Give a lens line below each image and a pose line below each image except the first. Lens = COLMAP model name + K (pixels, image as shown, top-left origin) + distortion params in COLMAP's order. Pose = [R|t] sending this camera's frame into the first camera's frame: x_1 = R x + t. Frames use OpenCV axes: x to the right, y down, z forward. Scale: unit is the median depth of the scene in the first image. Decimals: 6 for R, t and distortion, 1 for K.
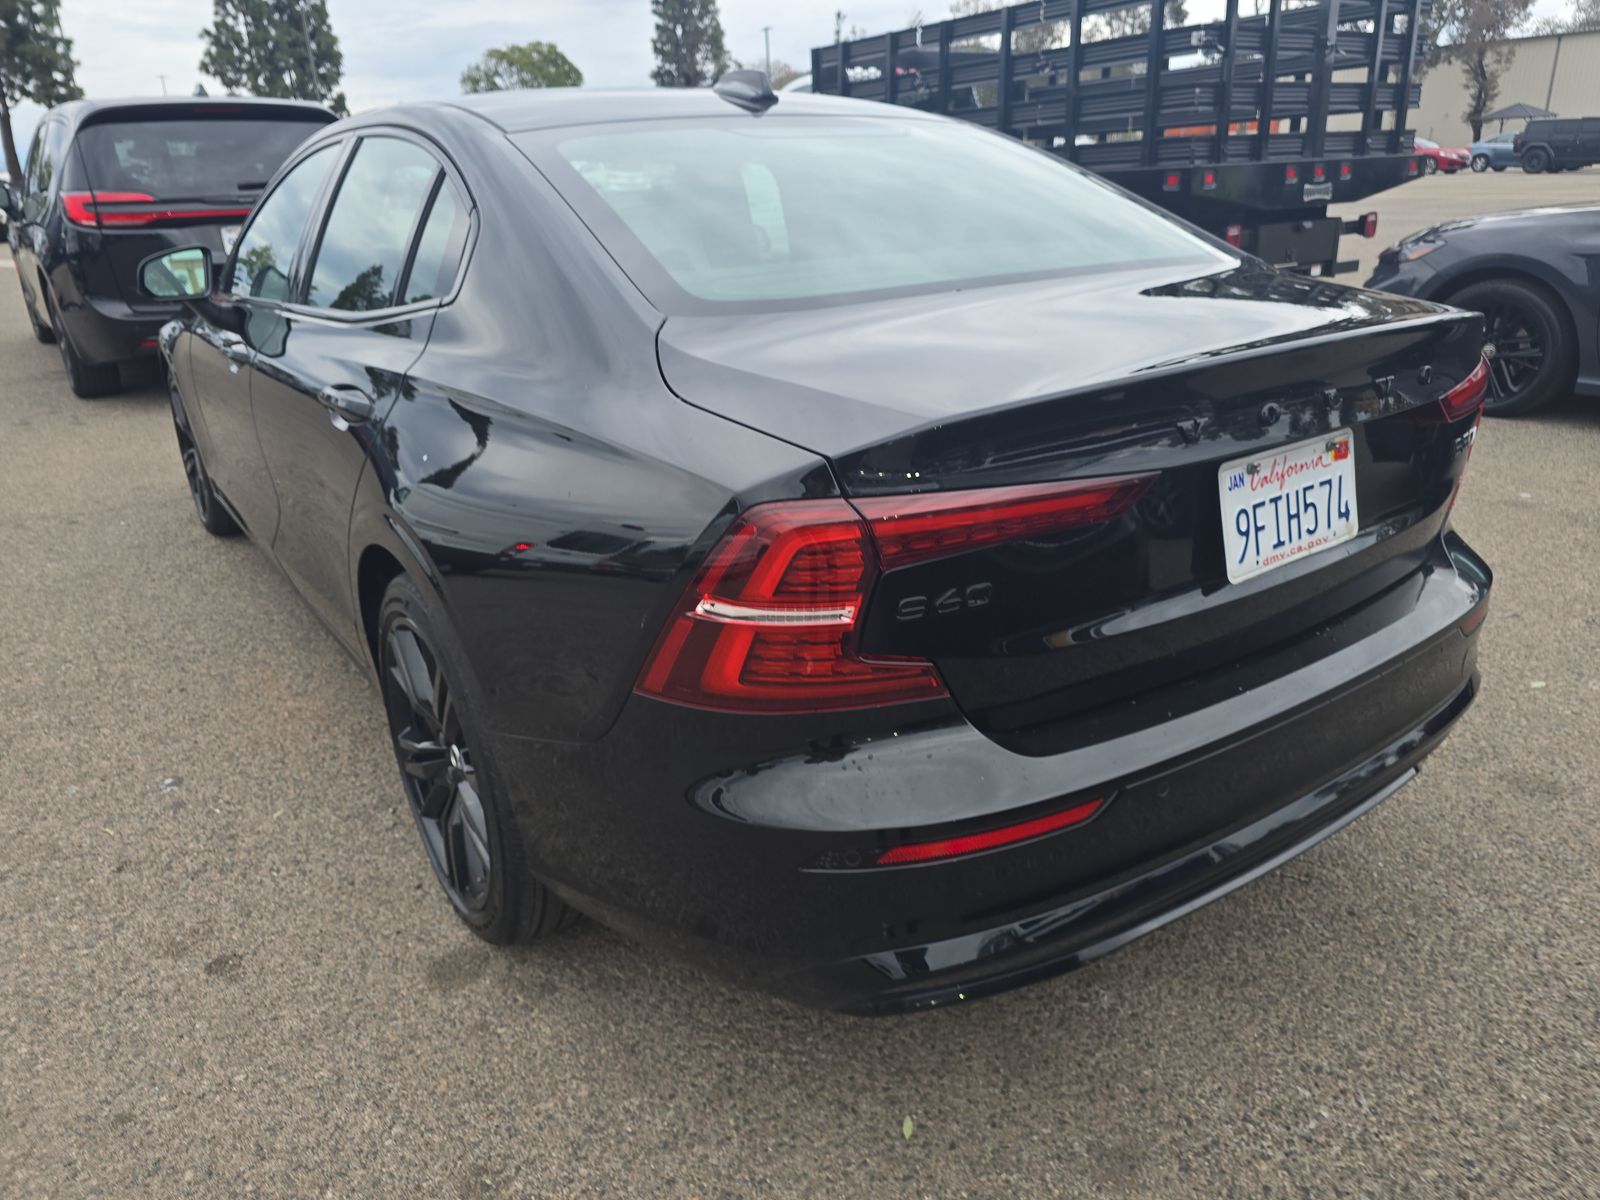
lens RADIAL K [[1090.0, 0, 795.2], [0, 1090.0, 600.2], [0, 0, 1]] dist [0.030625, -0.028700]
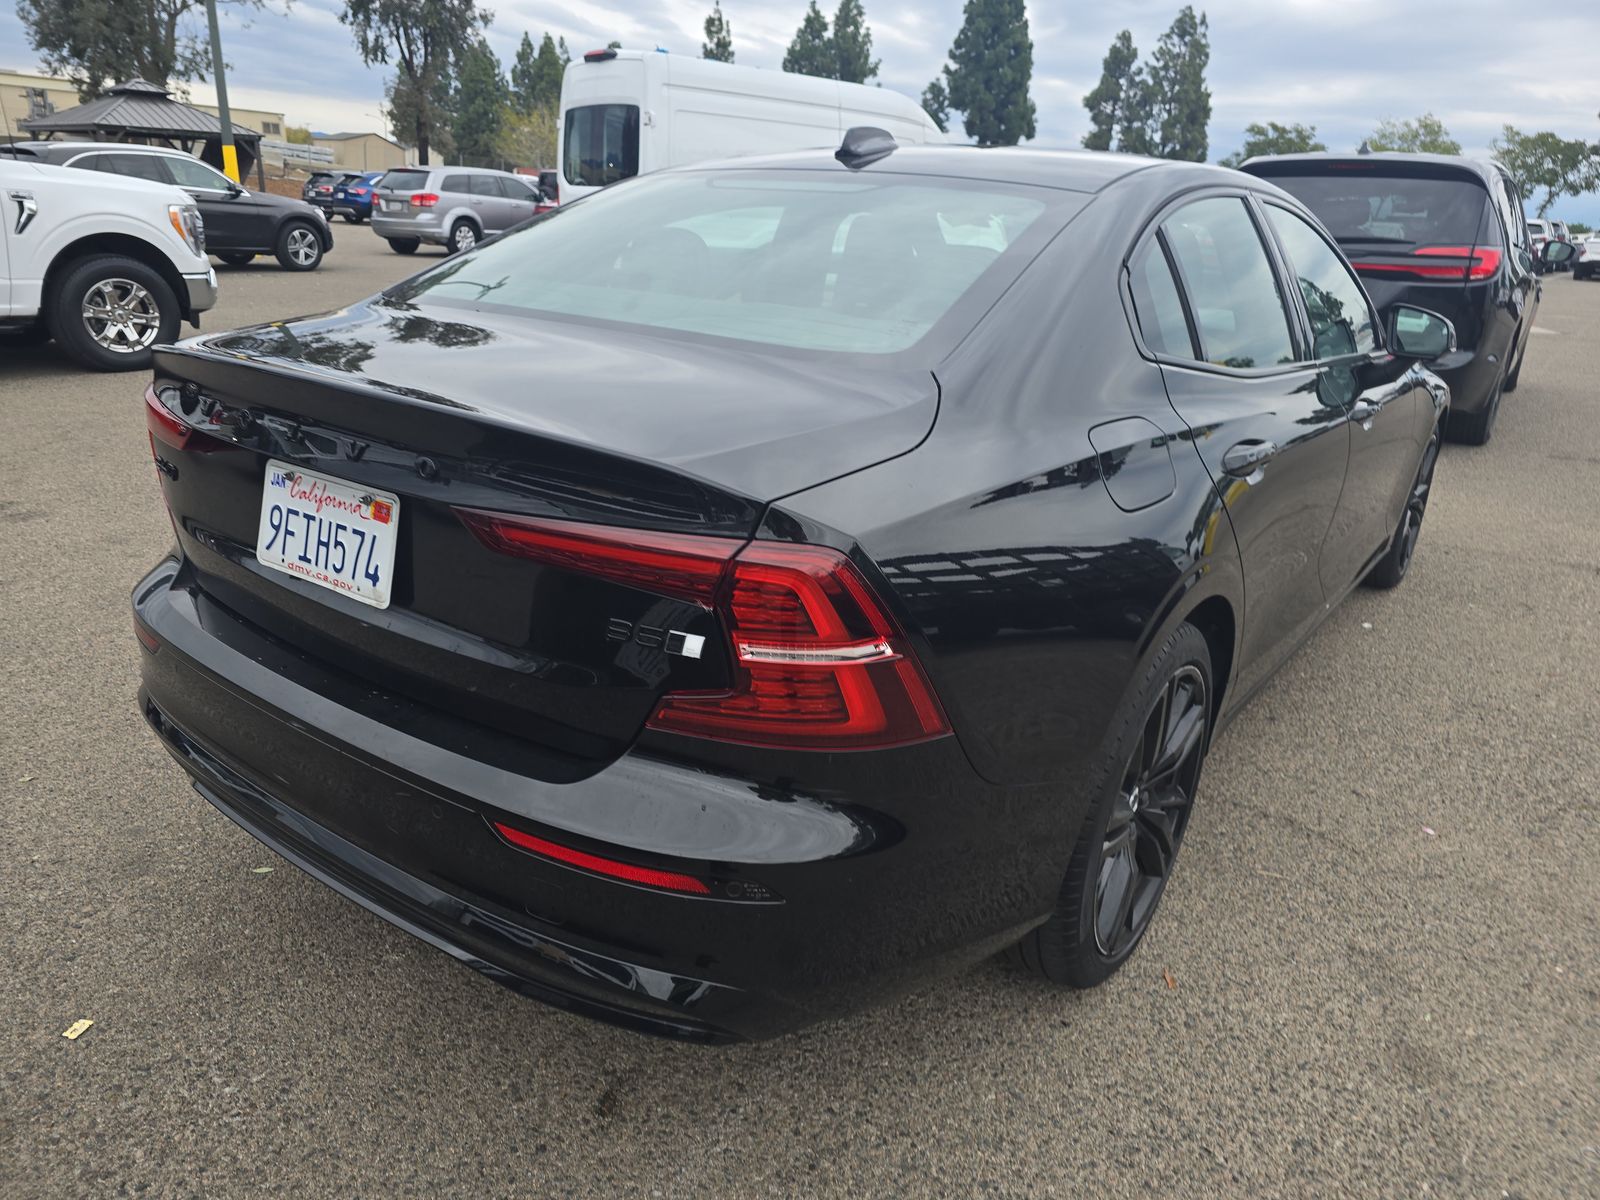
lens RADIAL K [[1090.0, 0, 794.1], [0, 1090.0, 596.8], [0, 0, 1]] dist [0.030625, -0.028700]
pose [[0.314540, 0.355792, -0.880043, 1.095415], [-0.397291, 0.891335, 0.218360, -0.312792], [0.862104, 0.280951, 0.421714, 0.687943]]
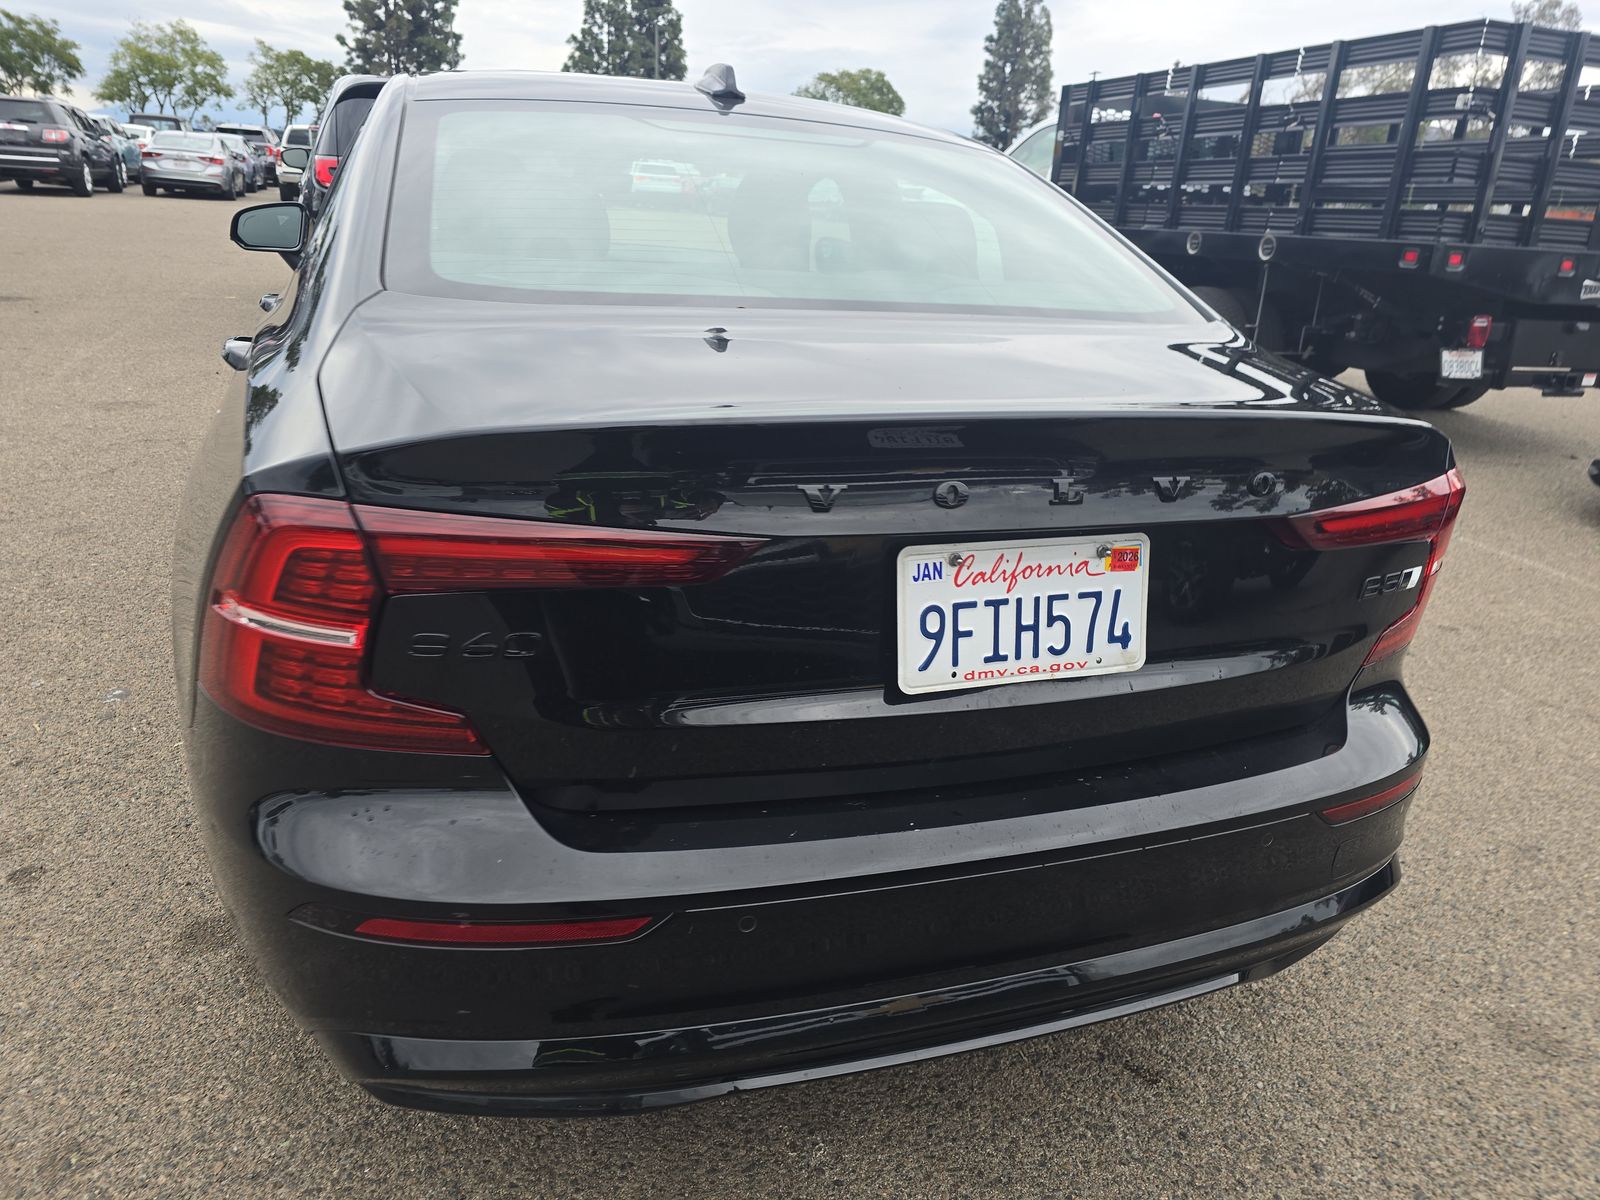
lens RADIAL K [[1090.0, 0, 806.8], [0, 1090.0, 596.9], [0, 0, 1]] dist [0.030625, -0.028700]
pose [[0.960833, 0.177144, -0.213121, 0.333645], [-0.183261, 0.983022, -0.009136, -0.044517], [0.207885, 0.047835, 0.976983, 0.131102]]
